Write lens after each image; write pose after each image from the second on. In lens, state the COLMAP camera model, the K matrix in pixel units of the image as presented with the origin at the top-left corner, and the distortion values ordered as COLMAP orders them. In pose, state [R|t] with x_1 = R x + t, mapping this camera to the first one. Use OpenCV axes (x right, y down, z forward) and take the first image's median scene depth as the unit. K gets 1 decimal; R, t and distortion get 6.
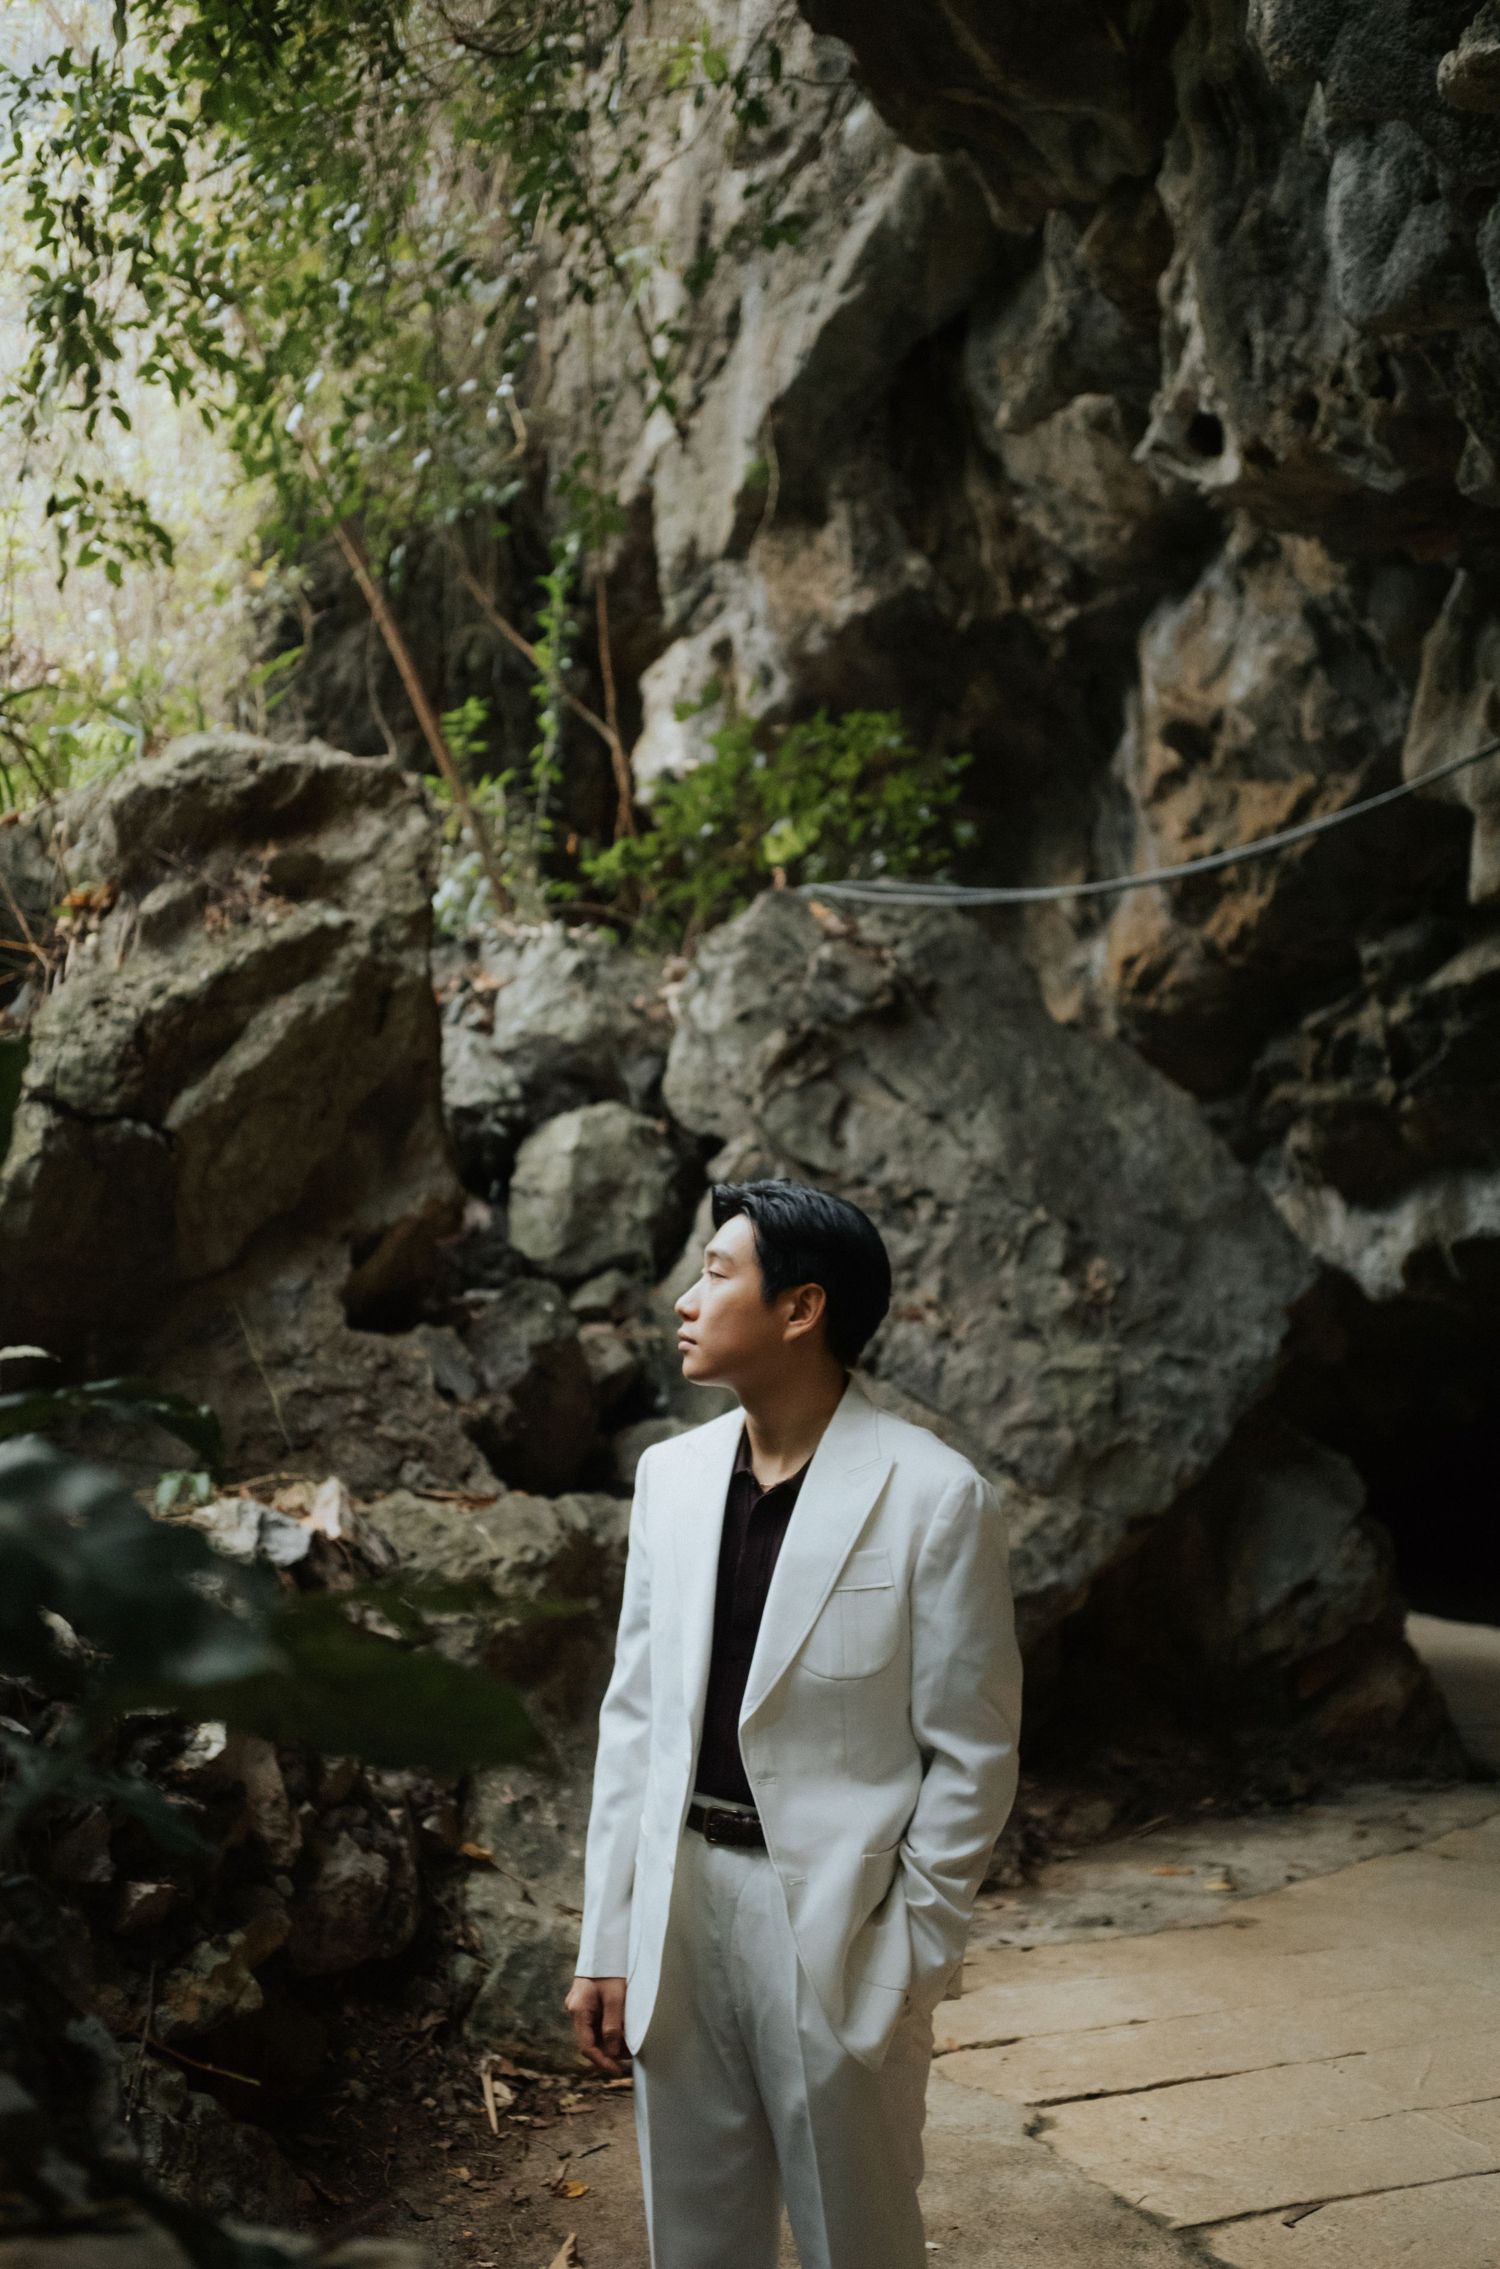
lens RADIAL K [[2224.1, 0, 807.6], [0, 2224.1, 1125.7], [0, 0, 1]] dist [0.004735, -0.002767]
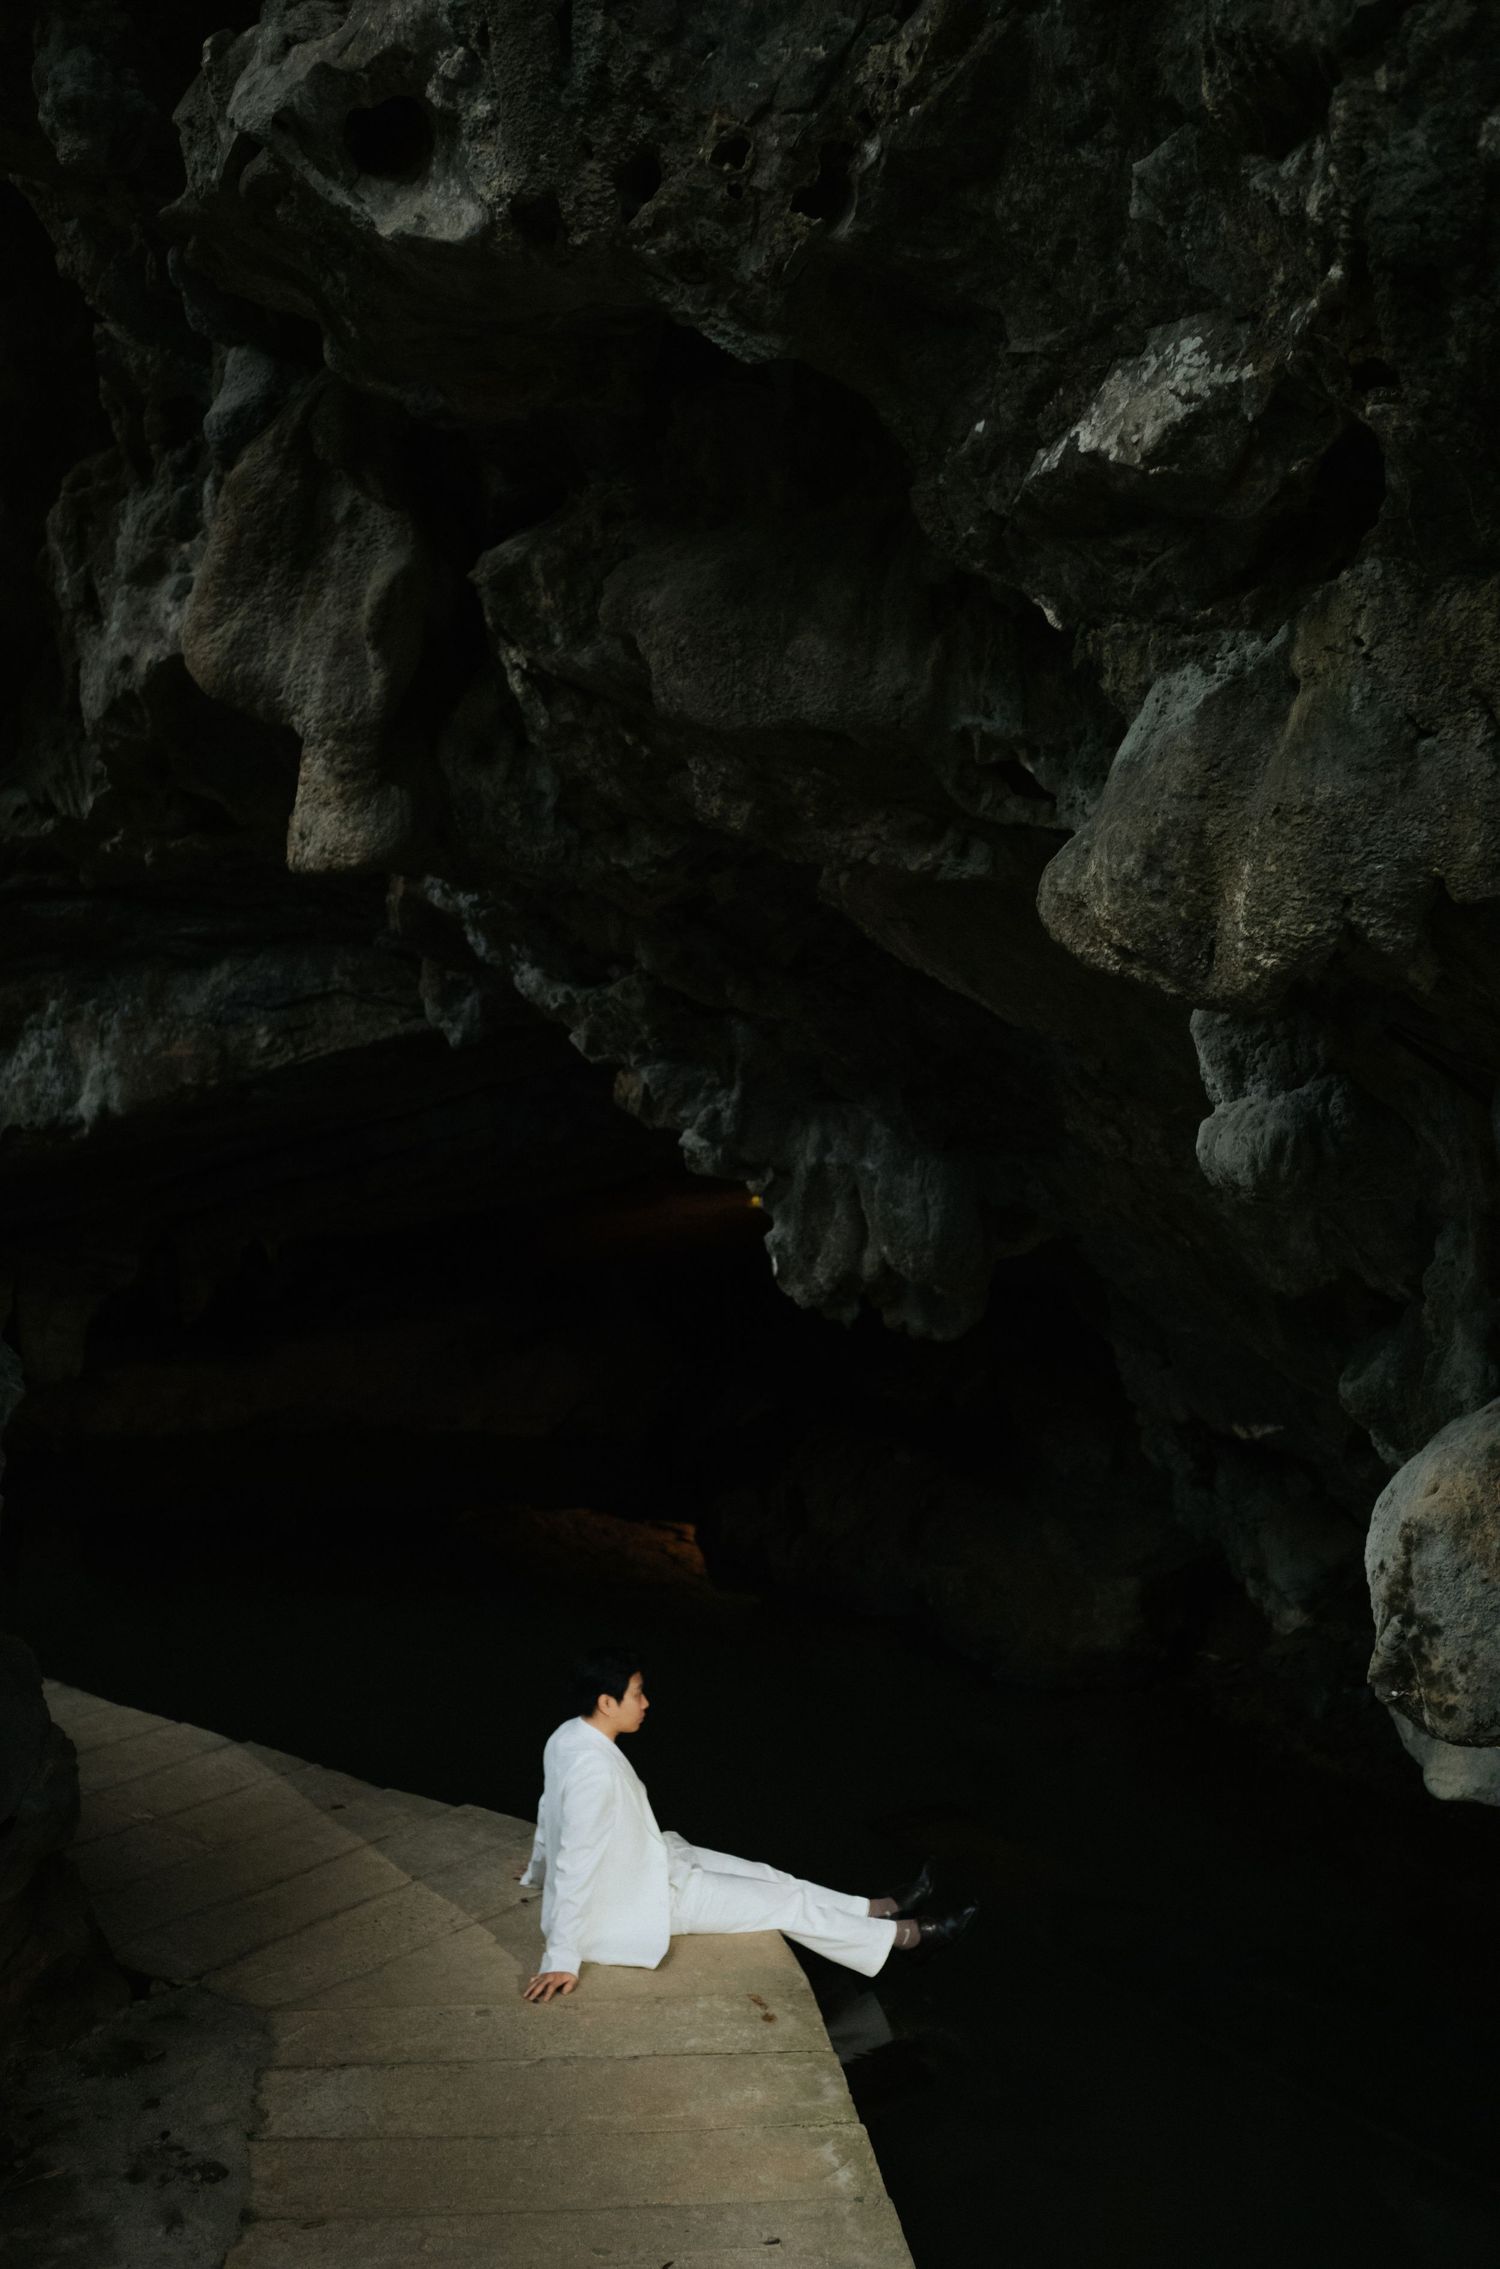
lens RADIAL K [[2212.8, 0, 716.3], [0, 2212.8, 1148.6], [0, 0, 1]] dist [0.004442, -0.002068]
pose [[0.641244, -0.002092, 0.767334, -0.189352], [-0.103130, 0.990689, 0.088884, -0.099586], [-0.760375, -0.136132, 0.635057, 0.484120]]
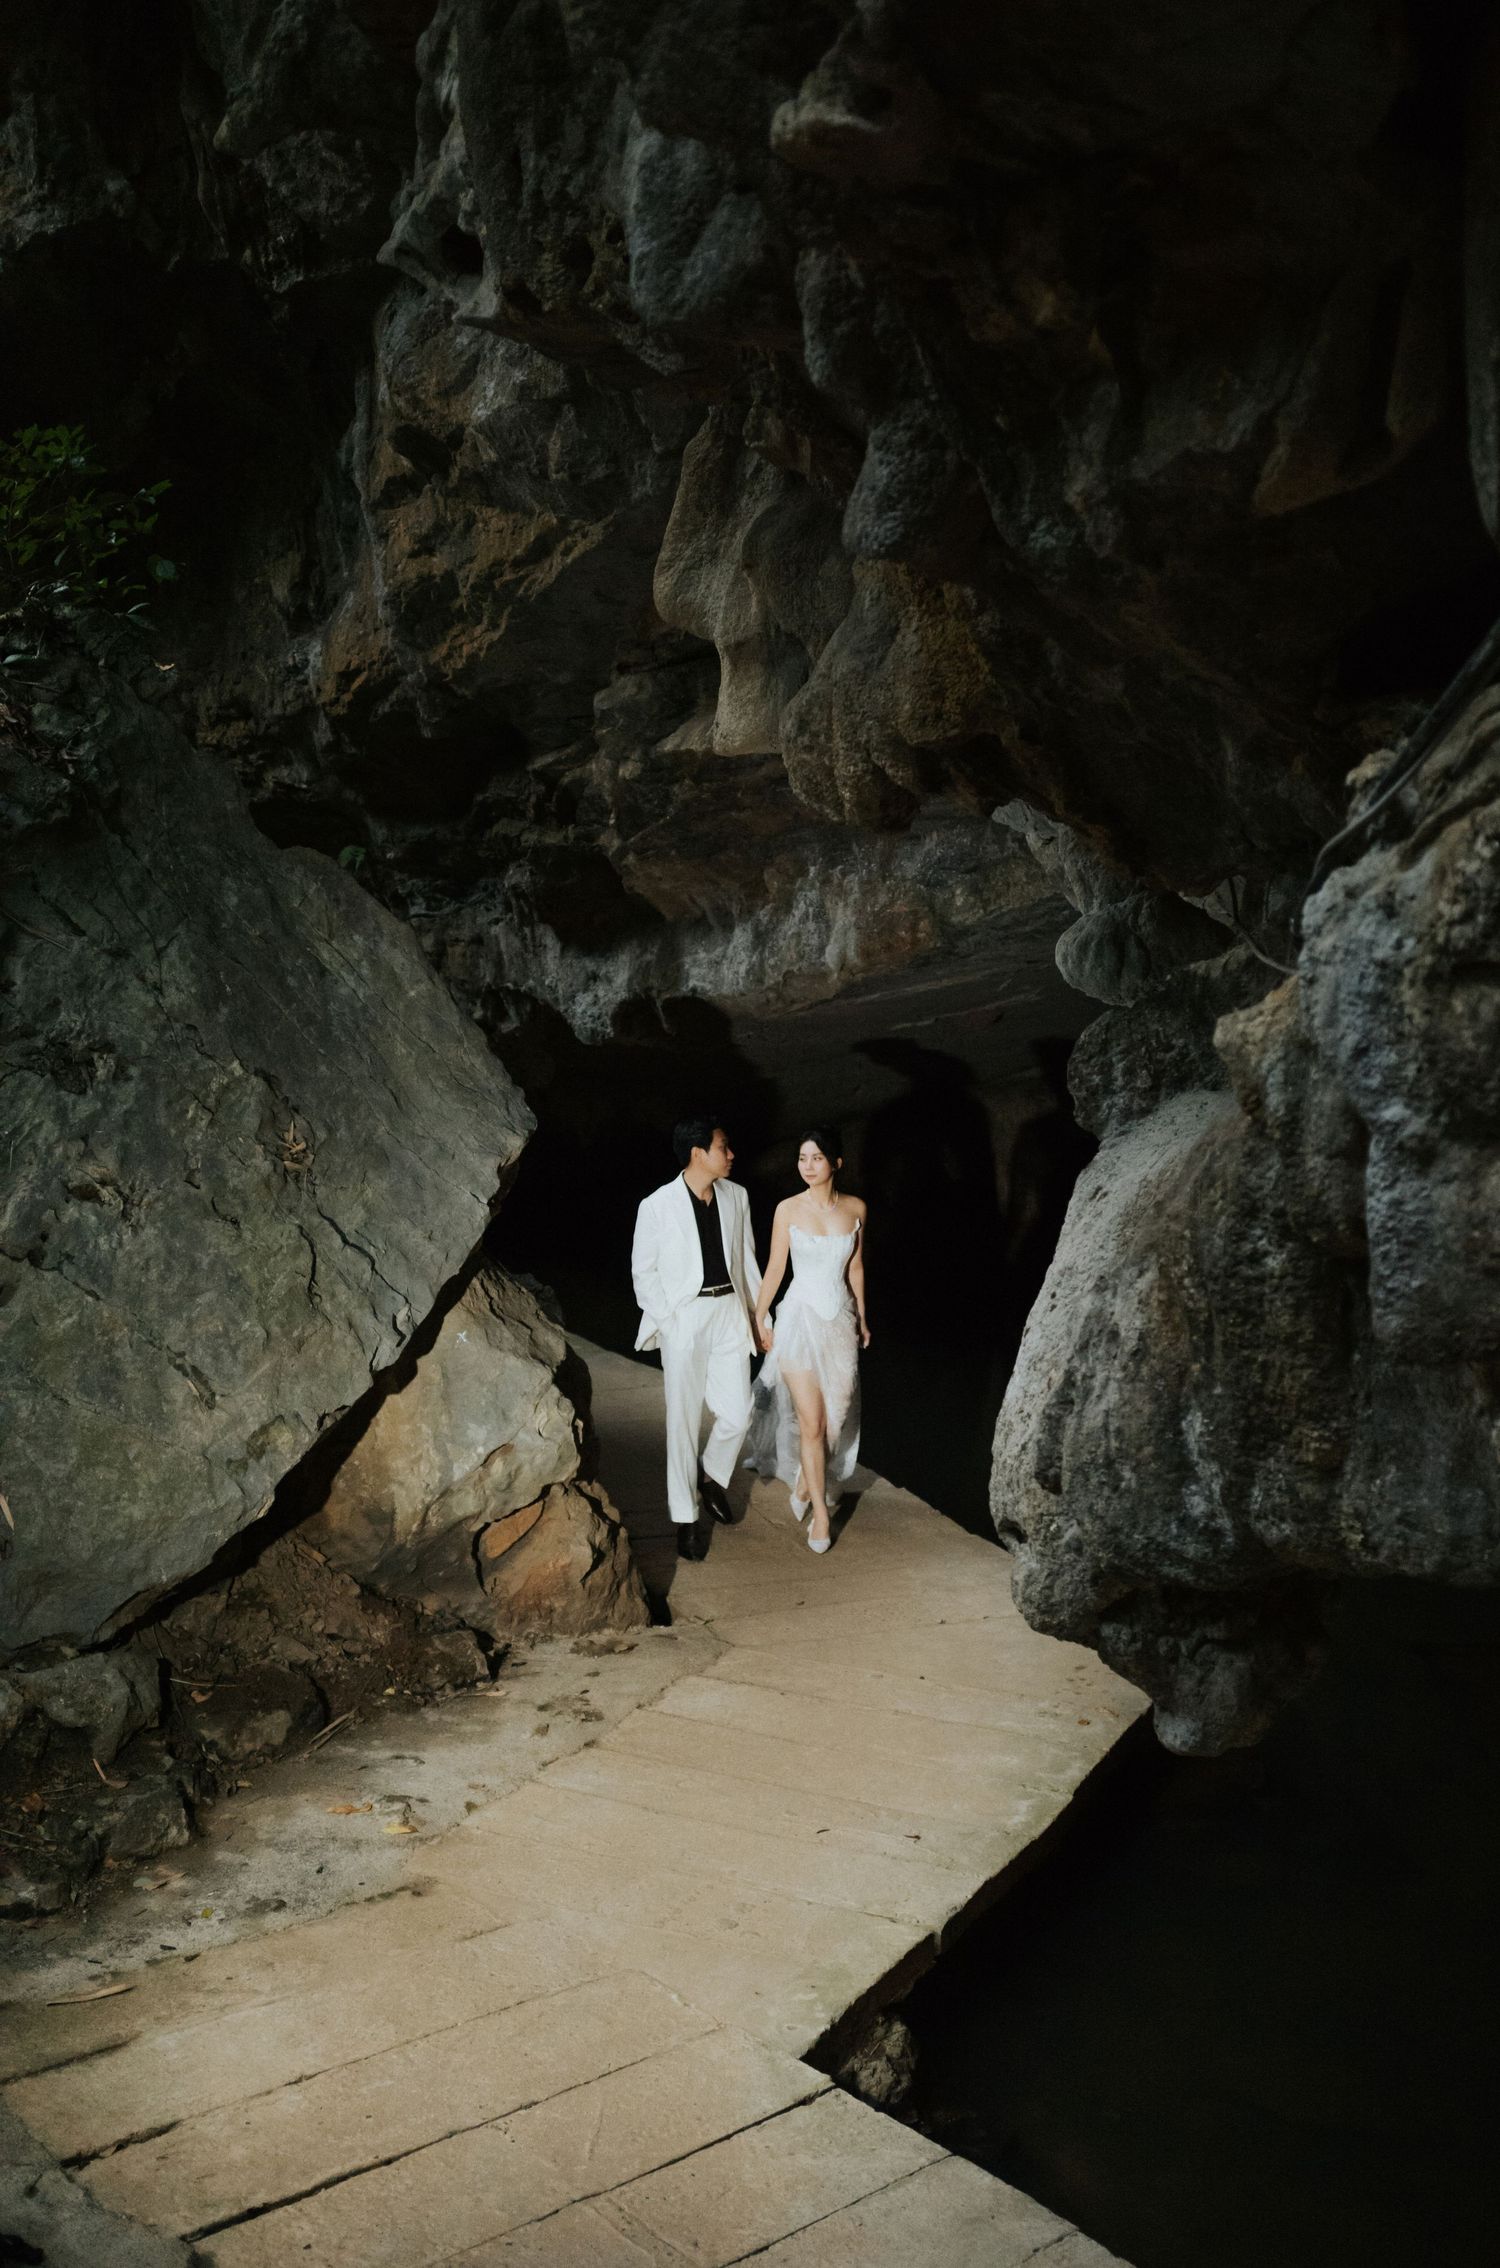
lens RADIAL K [[2264.9, 0, 750.0], [0, 2264.9, 1134.0], [0, 0, 1]] dist [0.011824, -0.007078]
pose [[0.946795, 0.013881, 0.321539, 0.007256], [-0.074613, 0.981317, 0.177339, -0.126984], [-0.313070, -0.191895, 0.930142, 0.080571]]
